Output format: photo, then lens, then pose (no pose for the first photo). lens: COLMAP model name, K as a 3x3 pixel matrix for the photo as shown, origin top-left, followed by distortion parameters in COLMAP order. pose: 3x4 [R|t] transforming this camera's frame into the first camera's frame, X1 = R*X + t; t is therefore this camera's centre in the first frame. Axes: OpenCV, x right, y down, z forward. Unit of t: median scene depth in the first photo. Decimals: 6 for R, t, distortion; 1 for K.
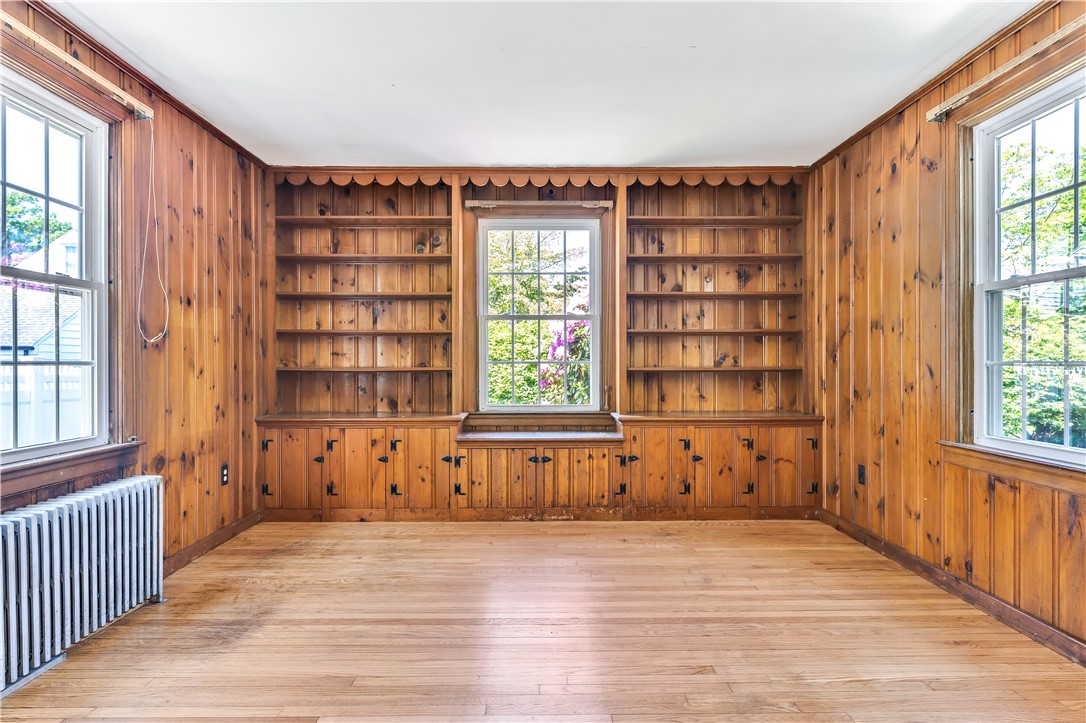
lens RADIAL K [[643.4, 0, 543.6], [0, 643.4, 363.7], [0, 0, 1]] dist [-0.005451, -0.001073]
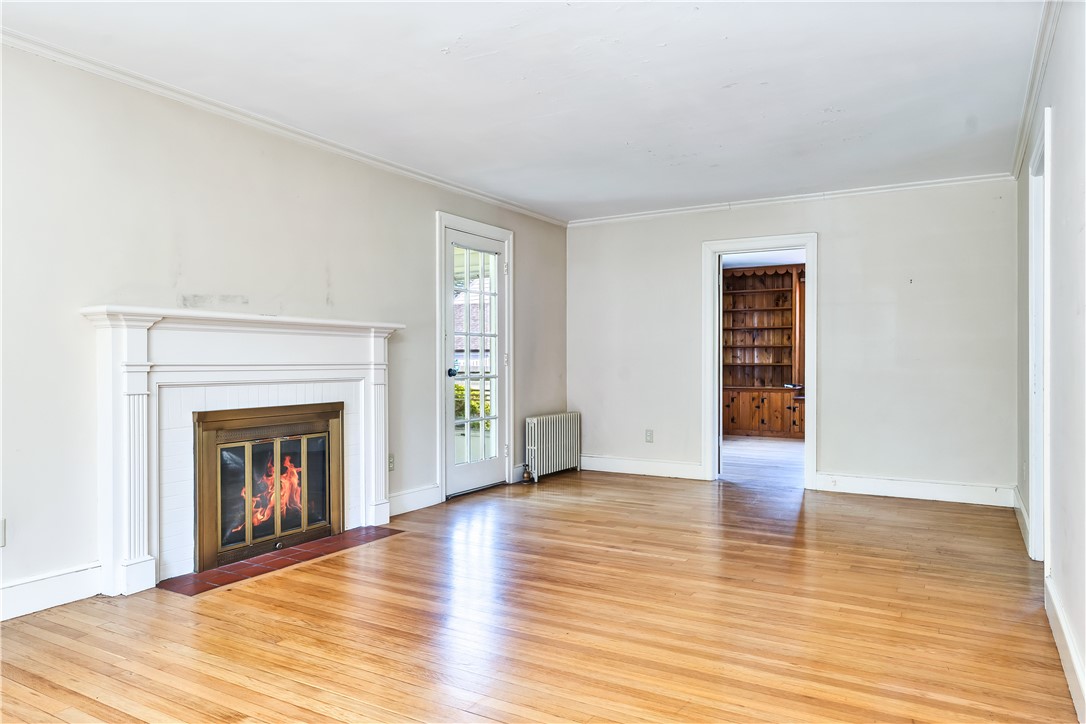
lens RADIAL K [[720.5, 0, 539.8], [0, 720.5, 368.3], [0, 0, 1]] dist [-0.012376, 0.006580]
pose [[0.862397, 0.006302, -0.506193, 0.311308], [-0.003072, 0.999969, 0.007217, 0.006920], [0.506222, -0.004669, 0.862390, -1.324518]]
